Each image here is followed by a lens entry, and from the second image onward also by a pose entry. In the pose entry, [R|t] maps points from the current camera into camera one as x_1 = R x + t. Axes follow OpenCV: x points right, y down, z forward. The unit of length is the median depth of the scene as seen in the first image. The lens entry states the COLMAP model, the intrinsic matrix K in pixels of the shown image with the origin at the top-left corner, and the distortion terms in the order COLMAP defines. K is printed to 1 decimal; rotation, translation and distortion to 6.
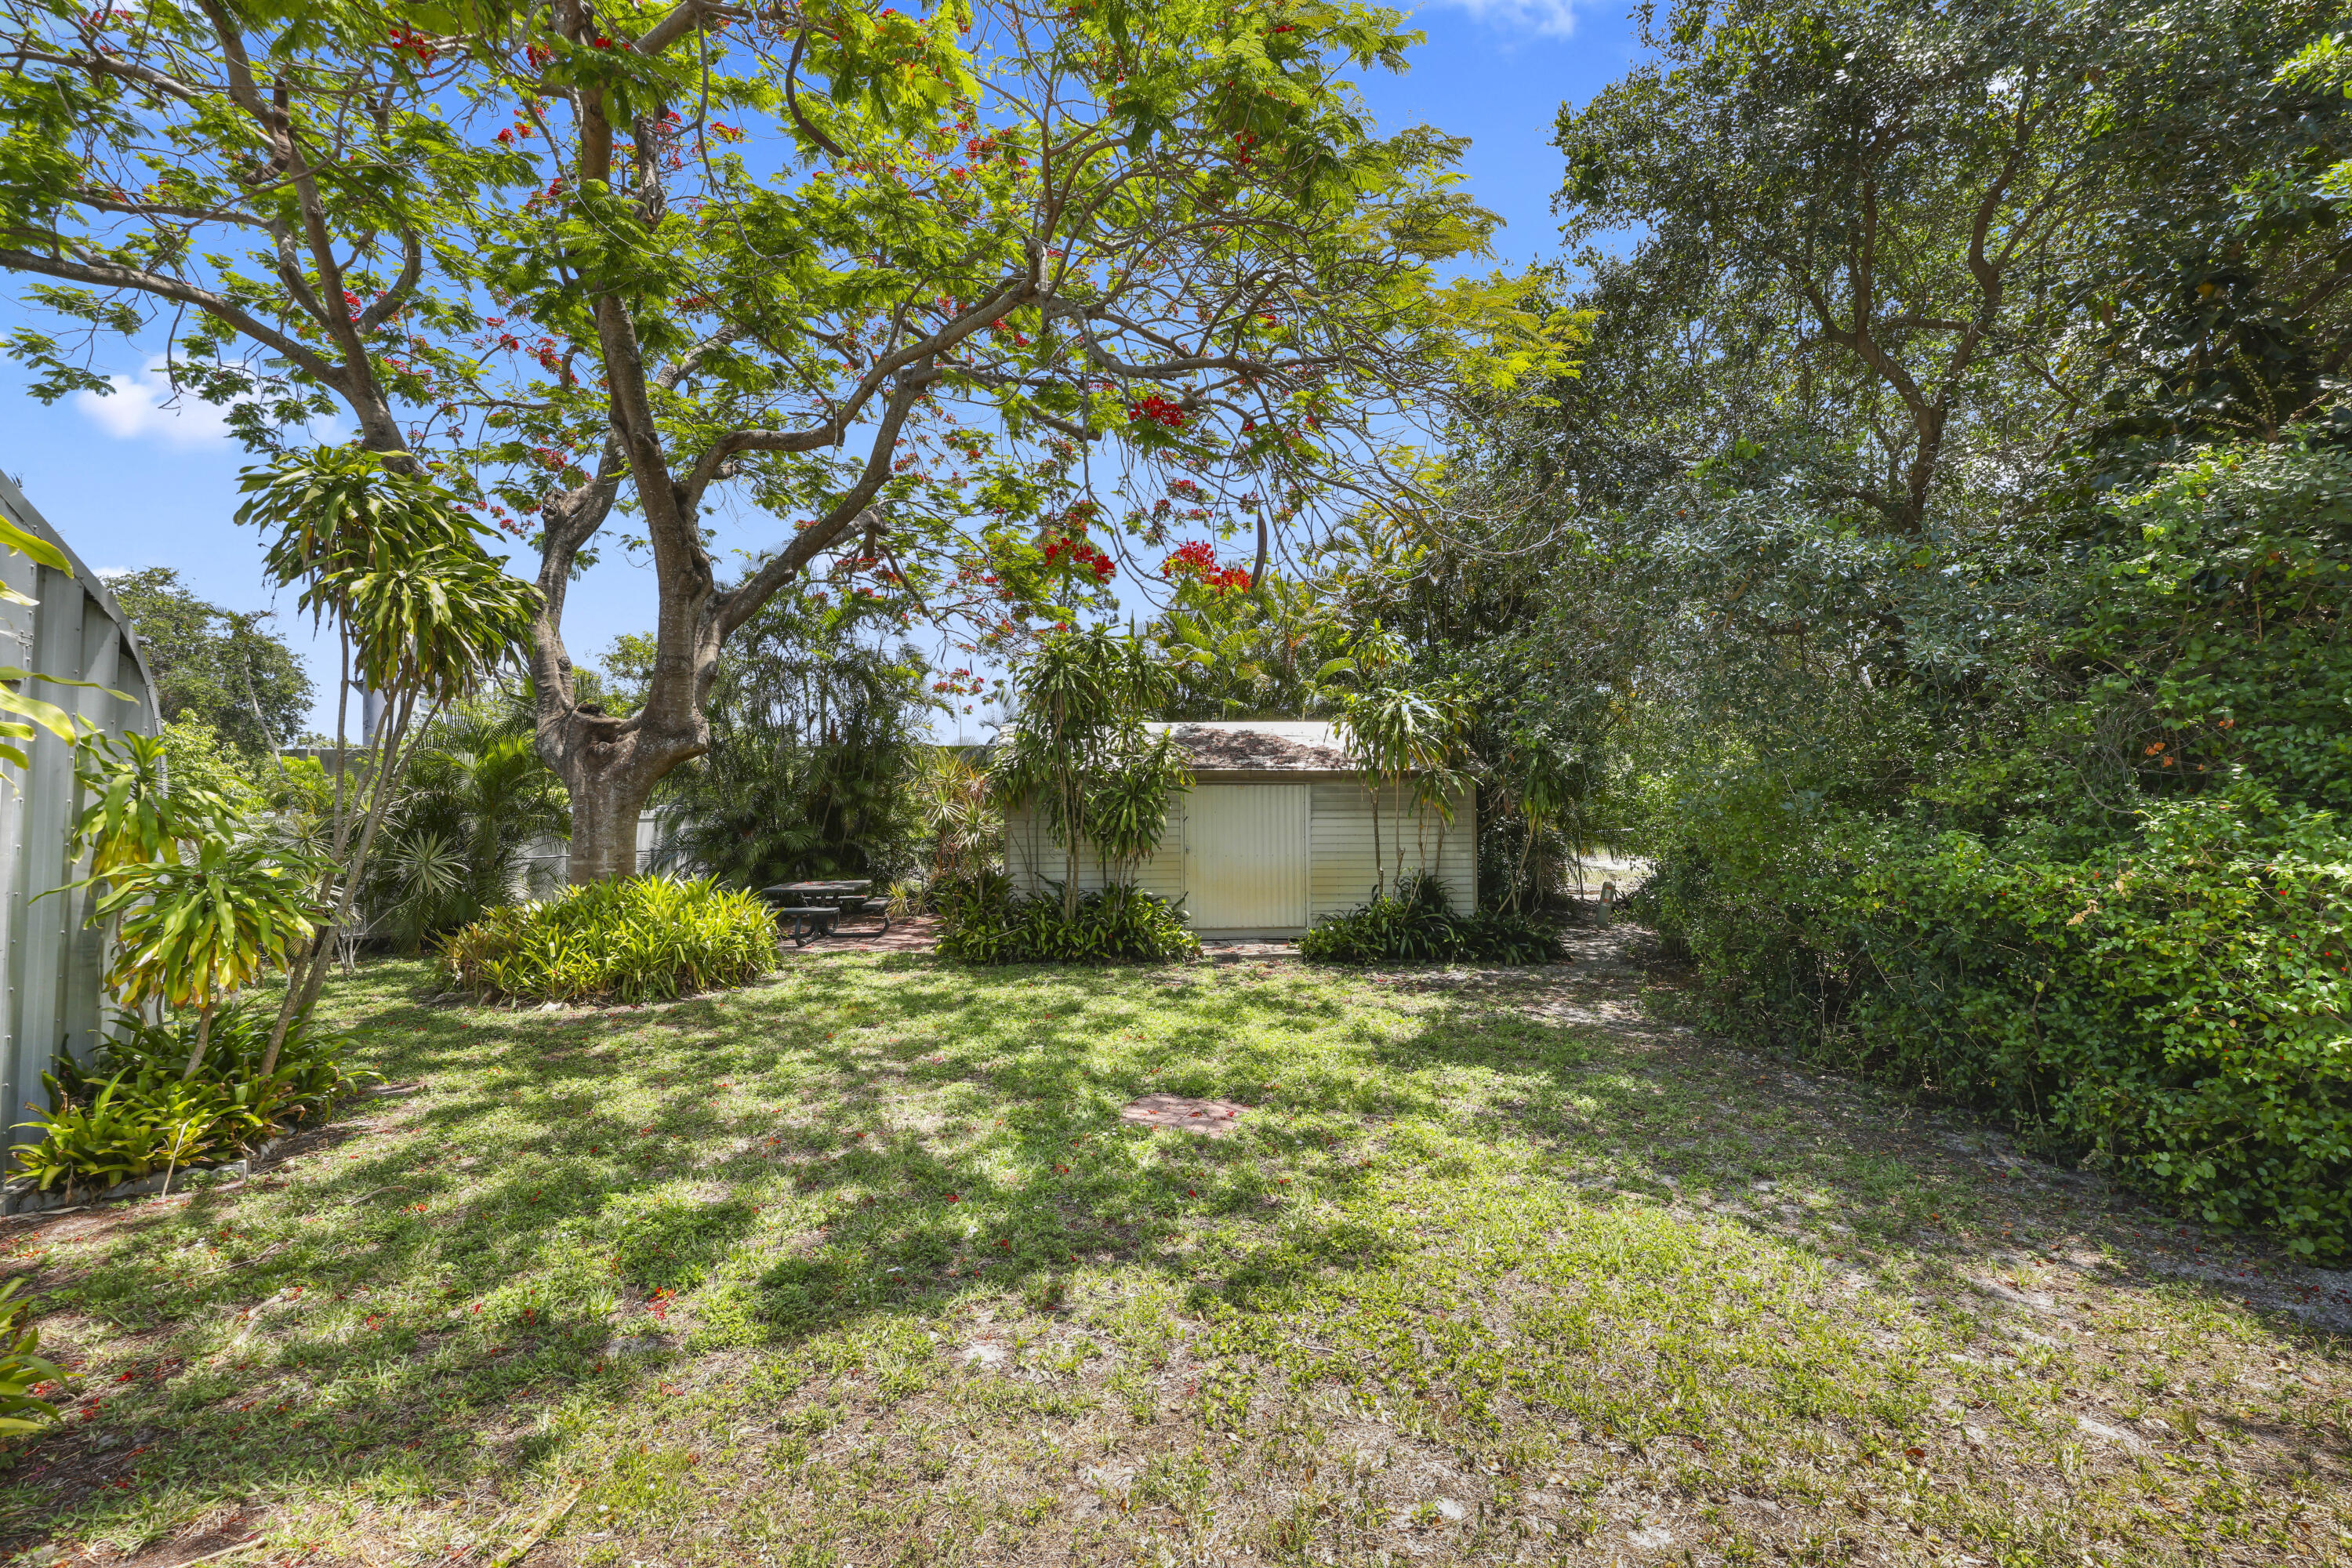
lens RADIAL K [[1009.6, 0, 1188.5], [0, 1009.6, 786.8], [0, 0, 1]] dist [0.004467, -0.000483]
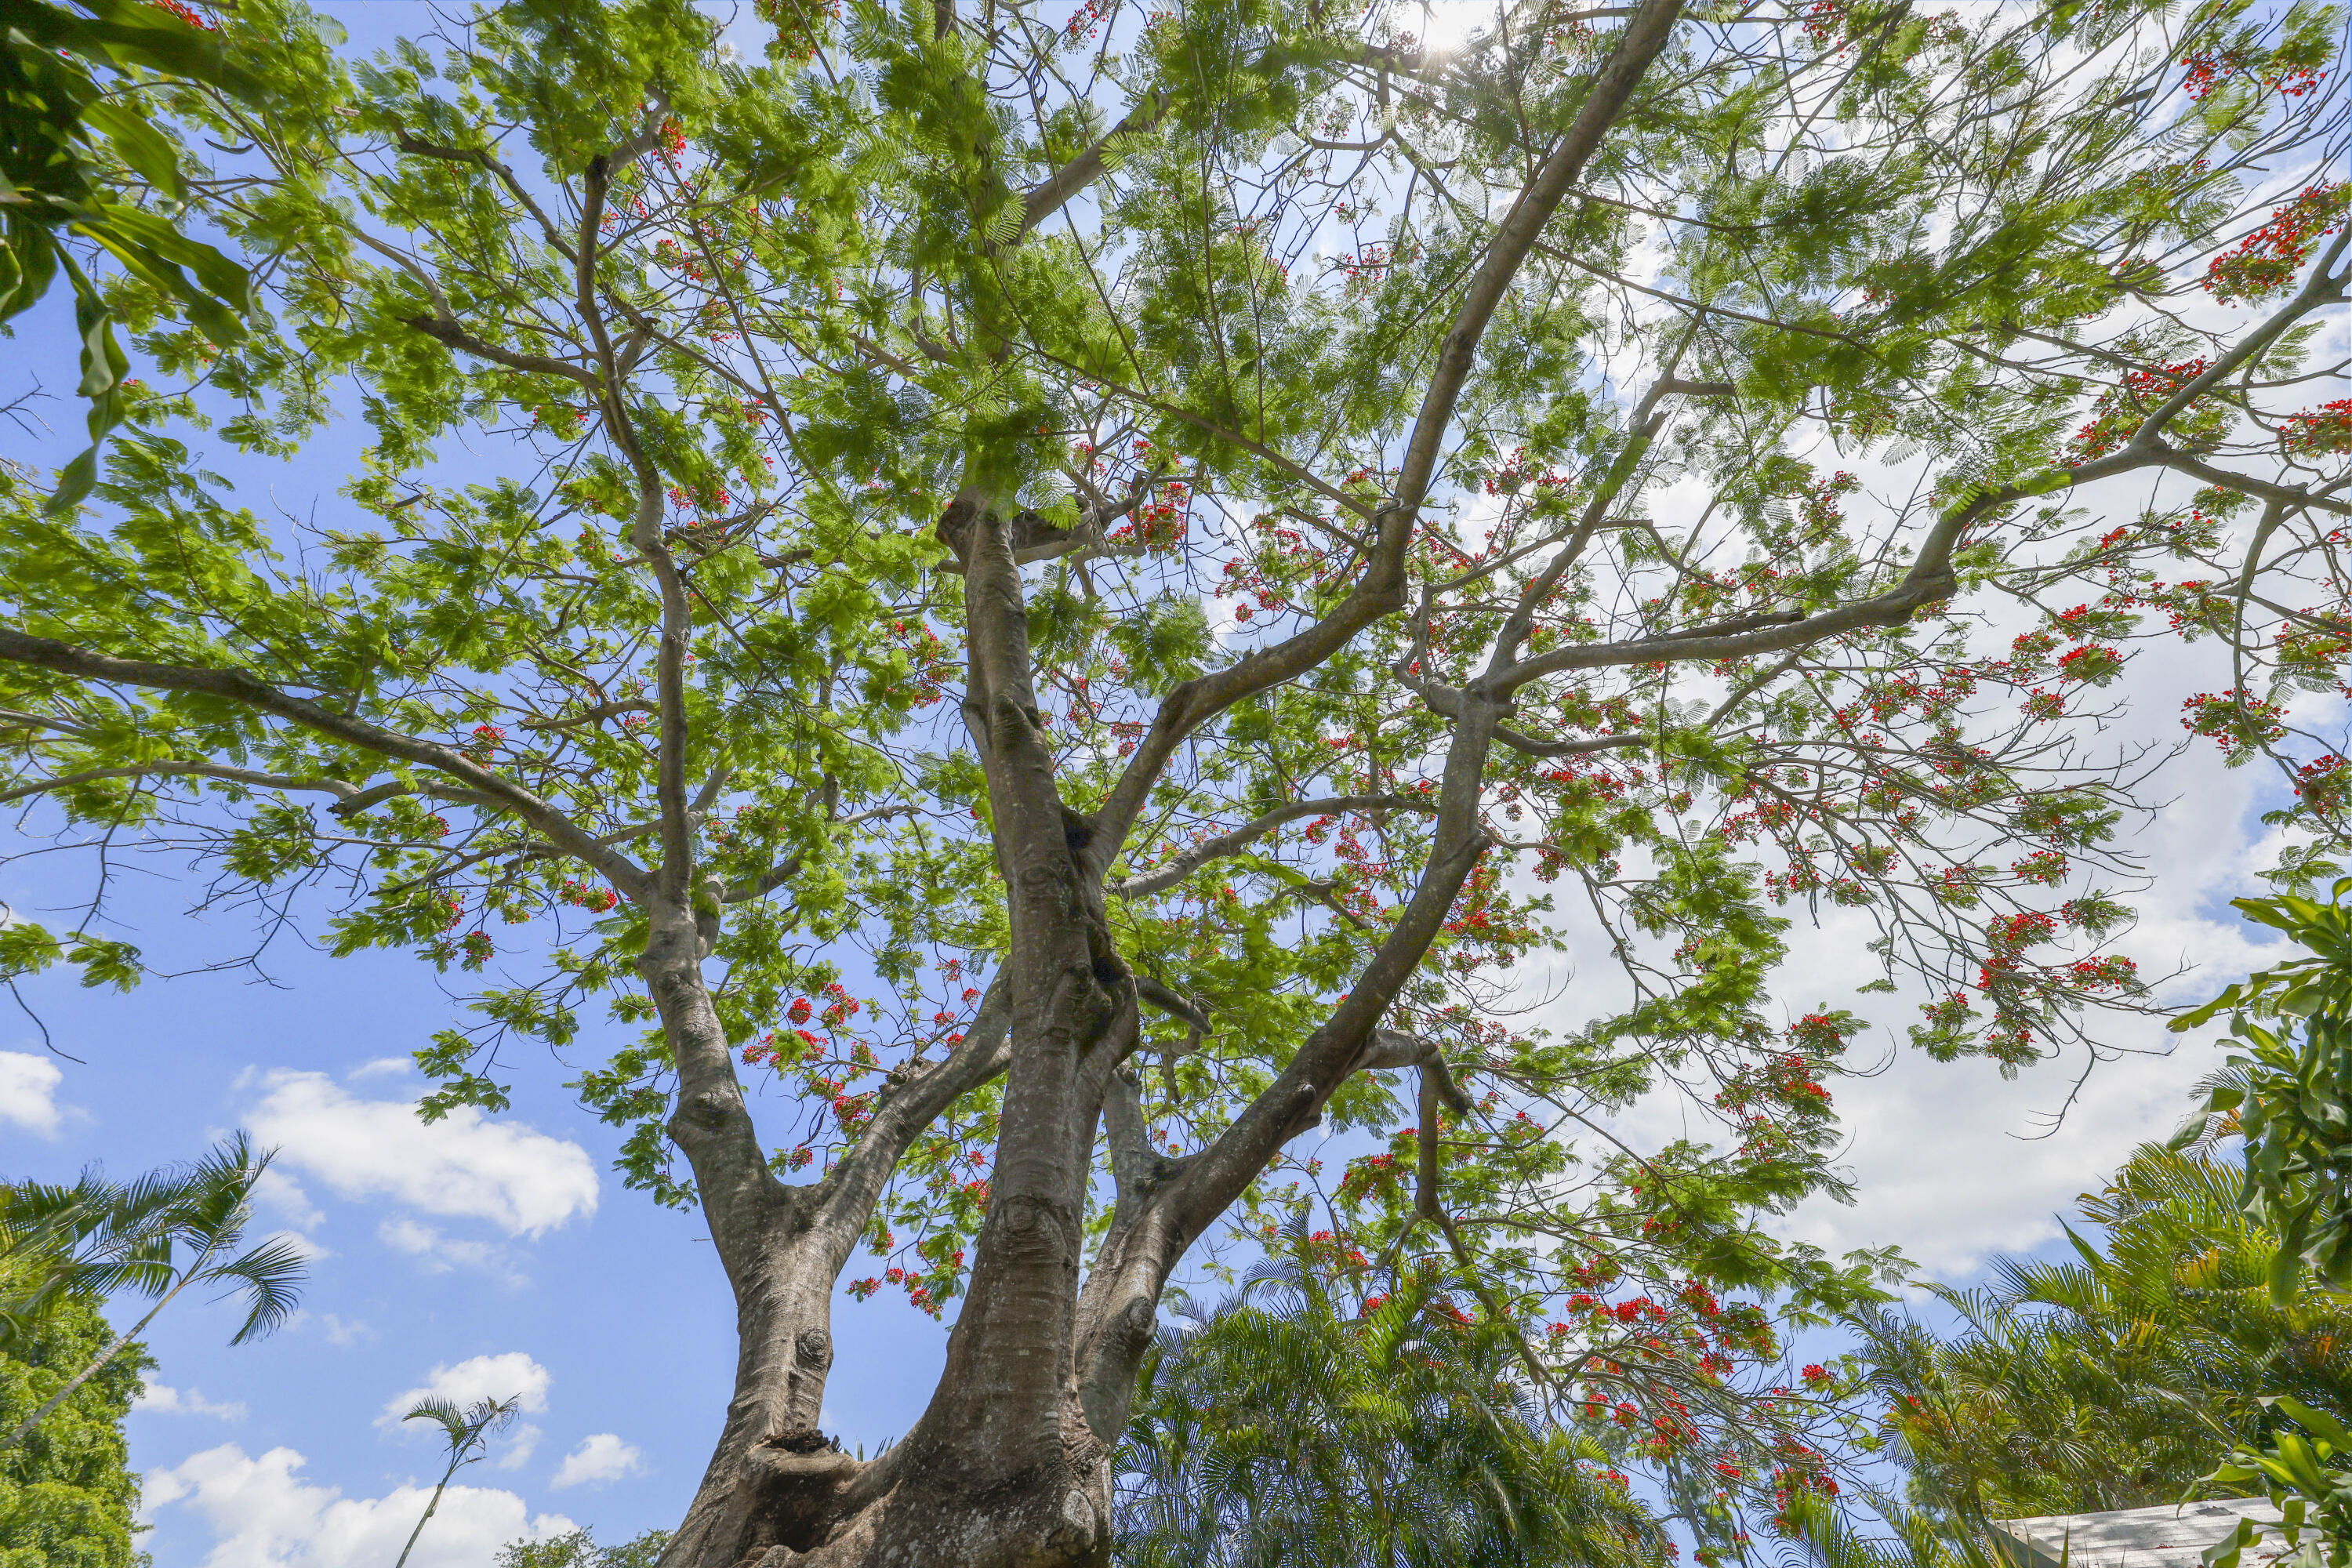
lens RADIAL K [[955.1, 0, 1178.3], [0, 955.1, 781.6], [0, 0, 1]] dist [0.004193, 0.000613]
pose [[0.893653, -0.338261, -0.294896, -0.287864], [-0.008302, 0.644564, -0.764506, 0.020831], [0.448682, 0.685651, 0.573208, 0.665006]]
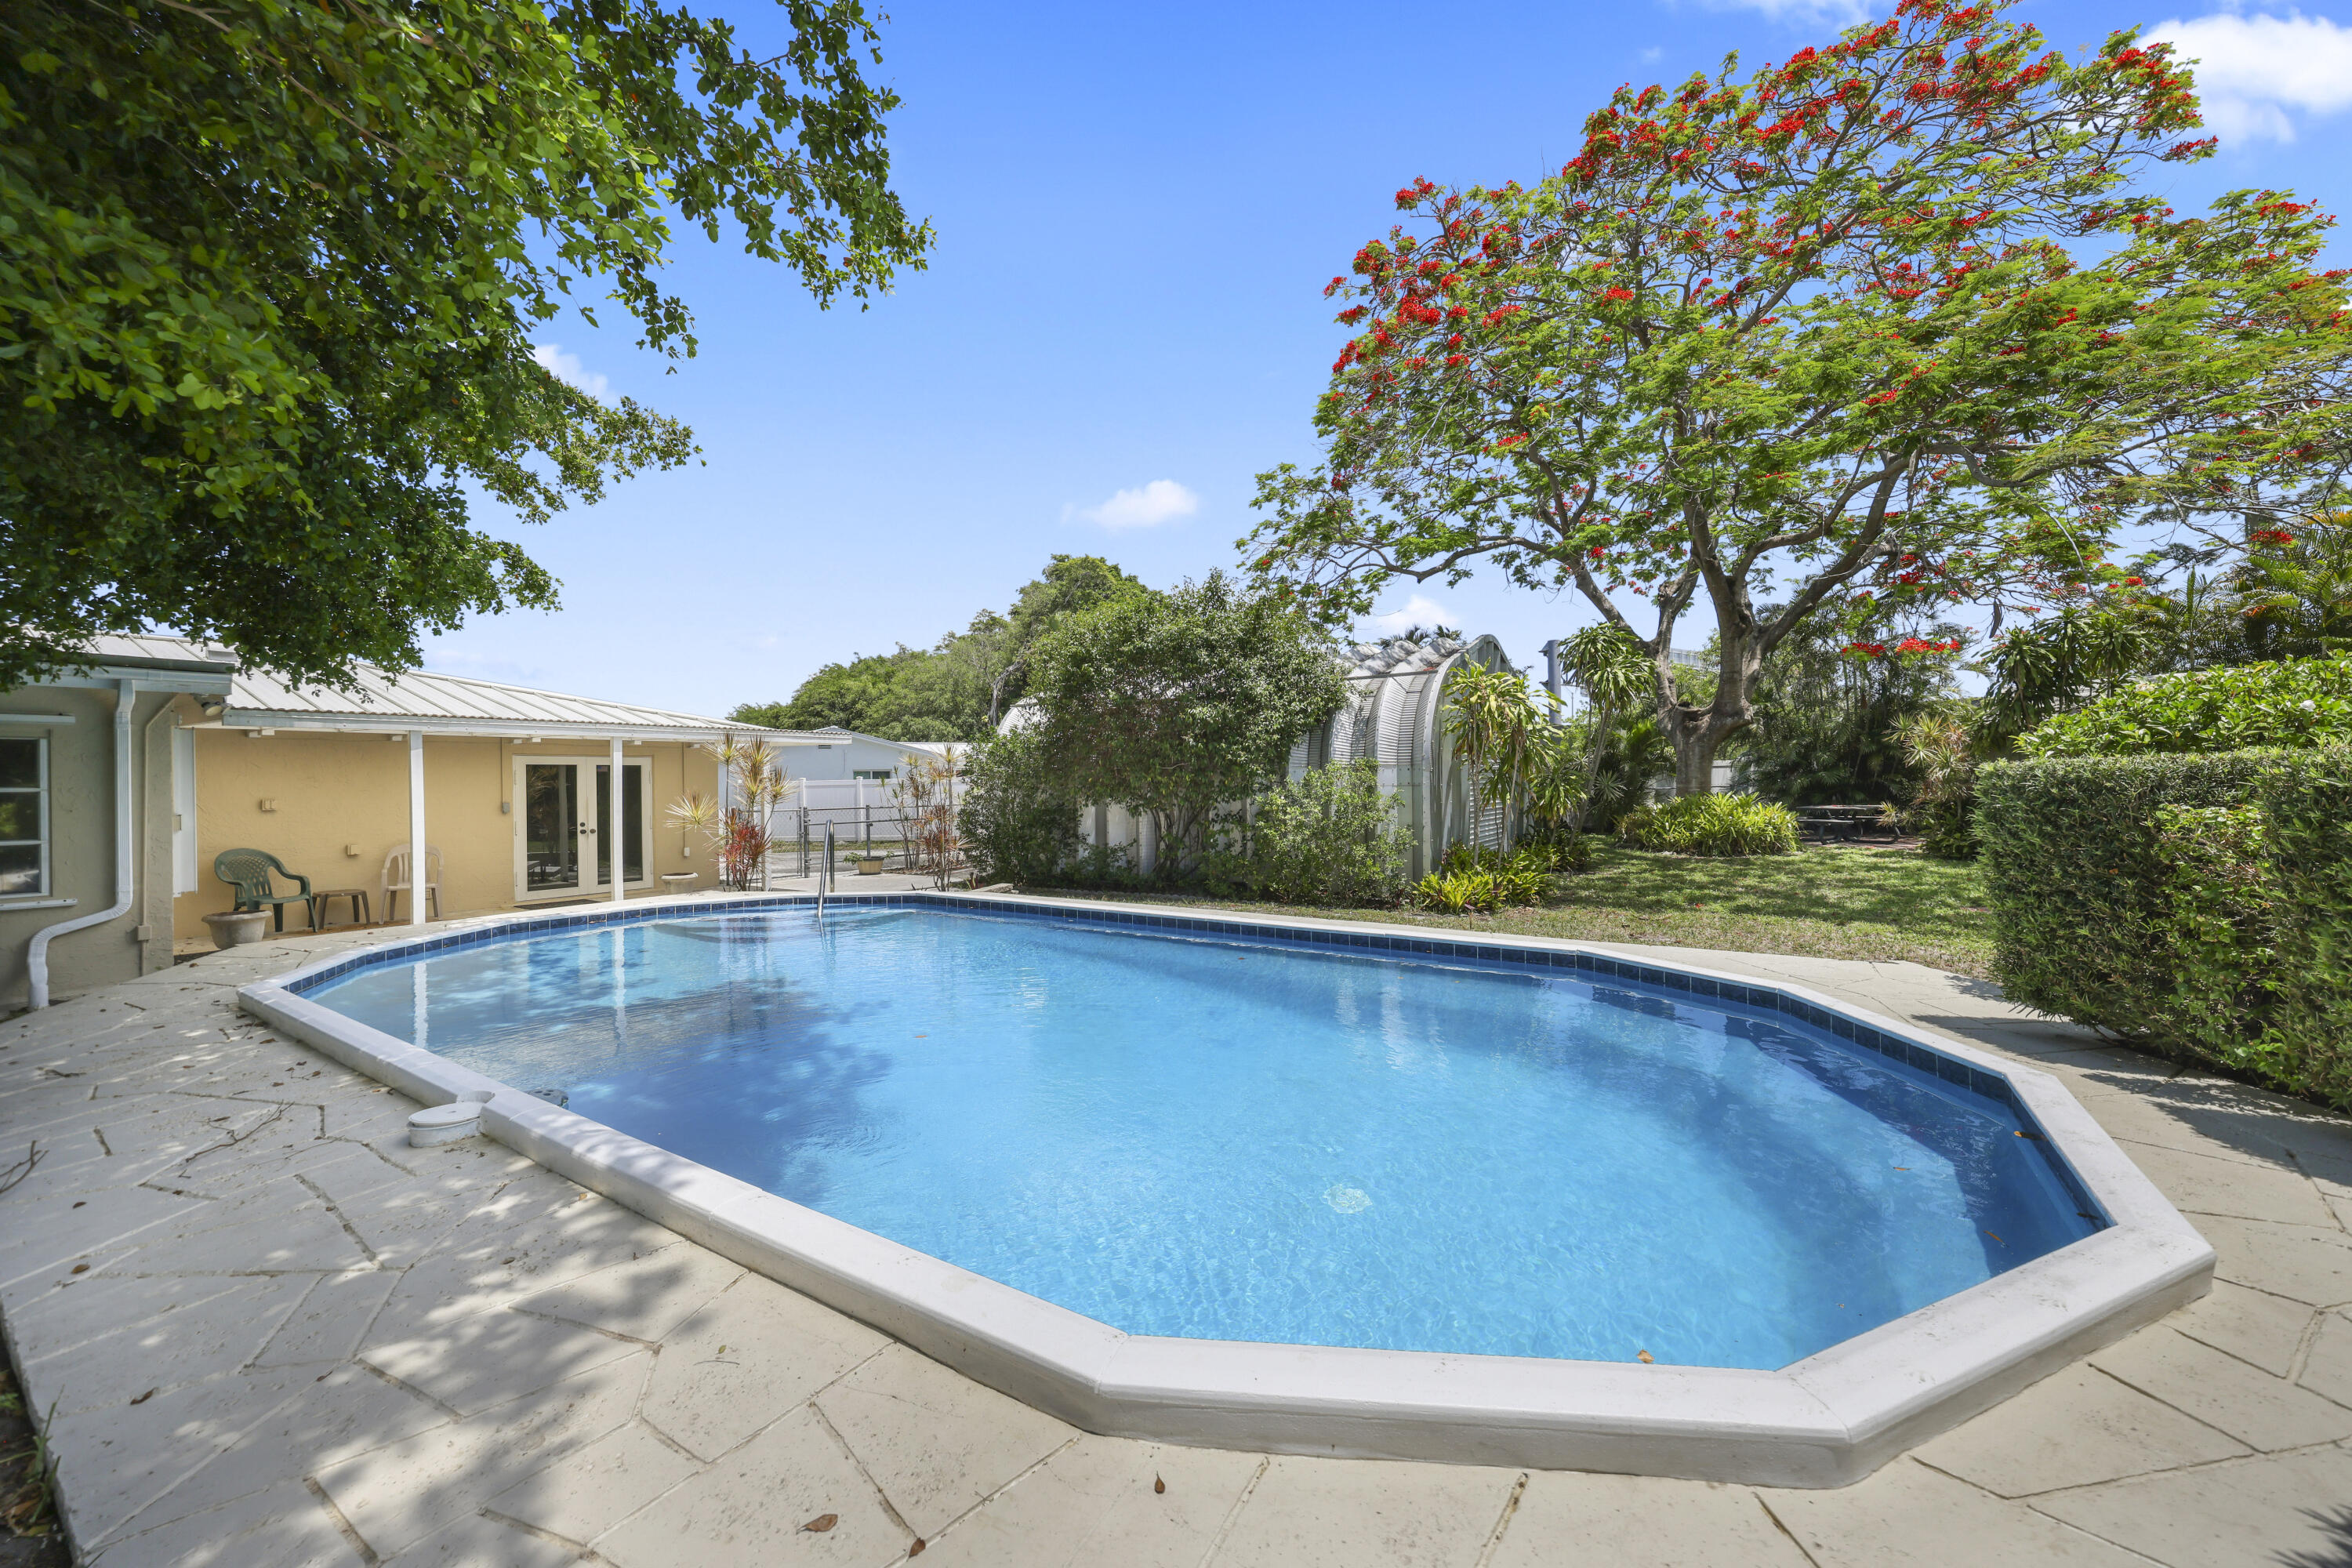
lens RADIAL K [[901.8, 0, 1159.4], [0, 901.8, 779.4], [0, 0, 1]] dist [0.000661, -0.000019]
pose [[0.472389, 0.000721, -0.881390, 0.378953], [0.031169, 0.999360, 0.017523, 0.002476], [0.880839, -0.035750, 0.472064, -0.585154]]
